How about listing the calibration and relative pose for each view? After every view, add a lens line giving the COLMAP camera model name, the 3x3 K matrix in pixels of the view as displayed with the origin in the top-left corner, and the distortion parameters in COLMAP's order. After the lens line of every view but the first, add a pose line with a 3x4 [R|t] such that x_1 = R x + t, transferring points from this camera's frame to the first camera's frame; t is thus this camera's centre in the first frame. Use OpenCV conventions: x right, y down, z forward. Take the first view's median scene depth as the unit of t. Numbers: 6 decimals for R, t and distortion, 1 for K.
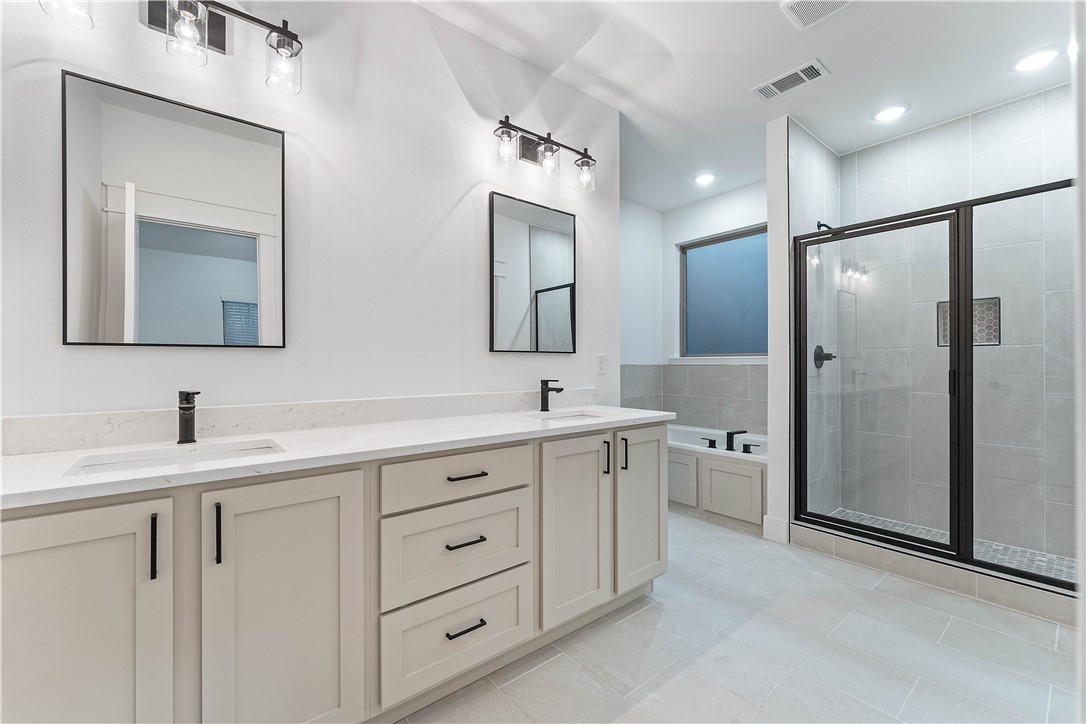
lens RADIAL K [[441.4, 0, 538.8], [0, 441.4, 362.6], [0, 0, 1]] dist [-0.001060, -0.000179]
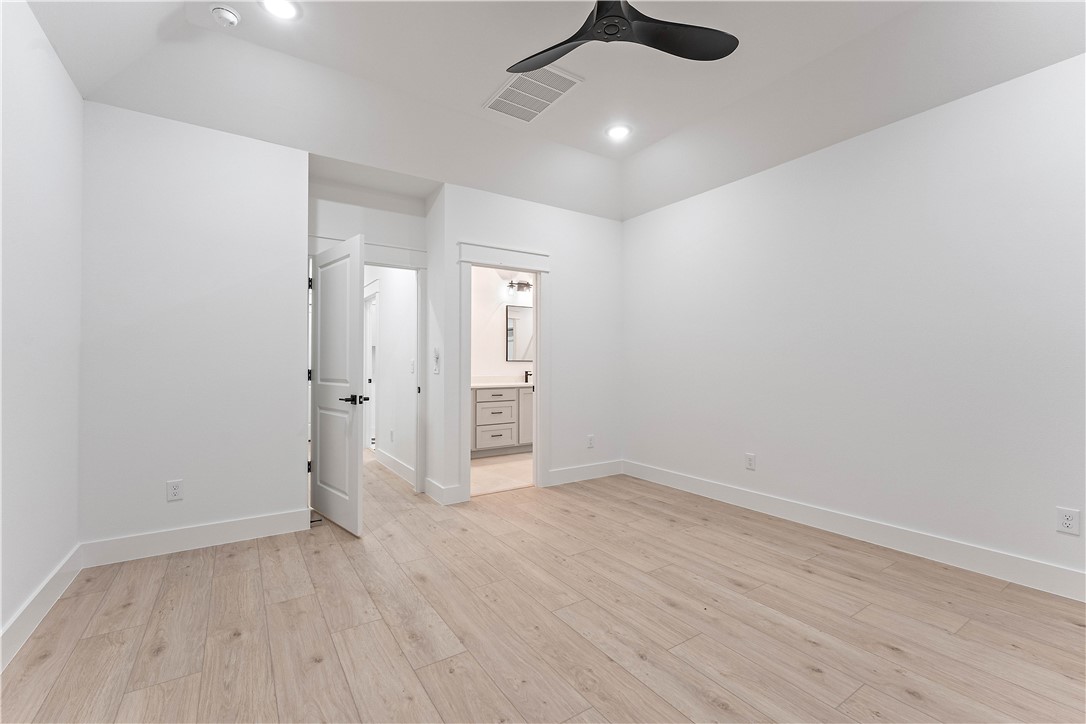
lens RADIAL K [[462.4, 0, 543.0], [0, 462.4, 362.0], [0, 0, 1]] dist [-0.000148, -0.000005]
pose [[0.995821, -0.002239, -0.091295, 0.508168], [0.000624, 0.999843, -0.017715, 0.043900], [0.091321, 0.017584, 0.995666, -2.502914]]
